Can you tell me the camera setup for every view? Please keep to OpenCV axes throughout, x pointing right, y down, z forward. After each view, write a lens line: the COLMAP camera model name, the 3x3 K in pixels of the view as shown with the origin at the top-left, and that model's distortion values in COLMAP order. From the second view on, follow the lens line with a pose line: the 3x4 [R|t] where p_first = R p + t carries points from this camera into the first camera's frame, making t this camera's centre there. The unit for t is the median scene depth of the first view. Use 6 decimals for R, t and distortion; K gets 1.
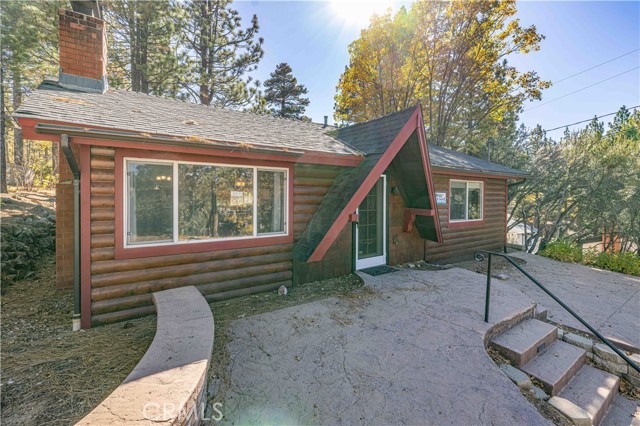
lens RADIAL K [[275.5, 0, 319.3], [0, 275.5, 205.4], [0, 0, 1]] dist [-0.002855, 0.000413]
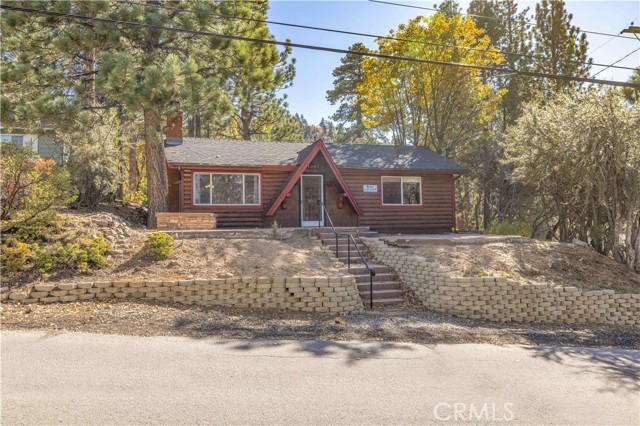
lens RADIAL K [[432.8, 0, 320.1], [0, 432.8, 215.8], [0, 0, 1]] dist [0.004622, 0.000334]
pose [[0.959476, -0.030308, -0.280154, 0.804550], [0.014039, 0.998106, -0.059897, 0.253290], [0.281439, 0.053536, 0.958084, -1.311132]]
